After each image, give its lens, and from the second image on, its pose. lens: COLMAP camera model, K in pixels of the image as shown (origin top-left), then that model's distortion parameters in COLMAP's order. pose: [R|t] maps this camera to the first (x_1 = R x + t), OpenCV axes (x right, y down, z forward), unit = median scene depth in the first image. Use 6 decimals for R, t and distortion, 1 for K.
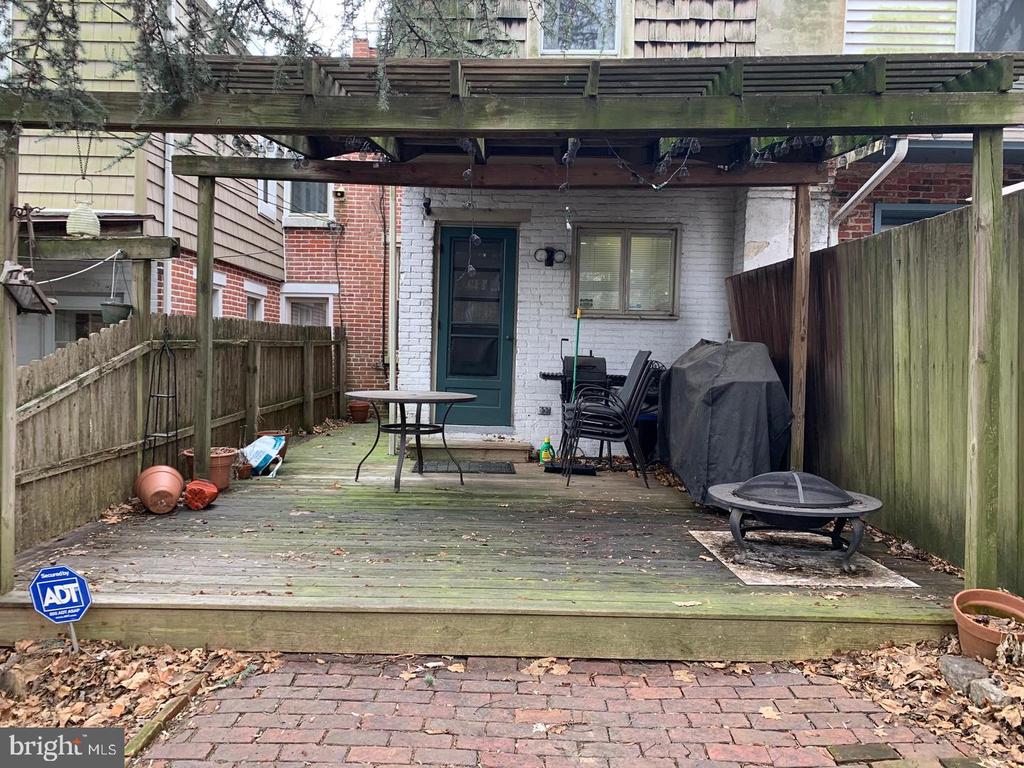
lens RADIAL K [[782.1, 0, 498.1], [0, 782.1, 382.0], [0, 0, 1]] dist [0.013353, -0.007180]
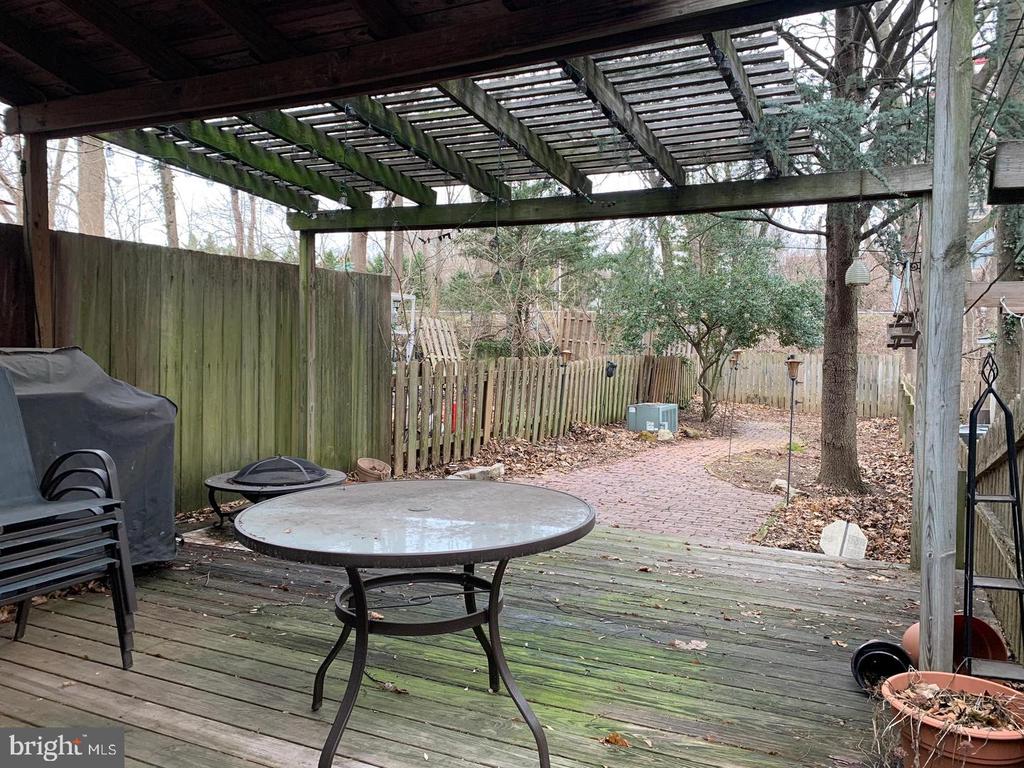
lens RADIAL K [[782.1, 0, 498.1], [0, 782.1, 382.0], [0, 0, 1]] dist [0.013353, -0.007180]
pose [[-0.894969, -0.042243, 0.444125, -0.449730], [-0.000346, 0.995573, 0.093995, -0.111868], [-0.446129, 0.083969, -0.891021, 1.872955]]
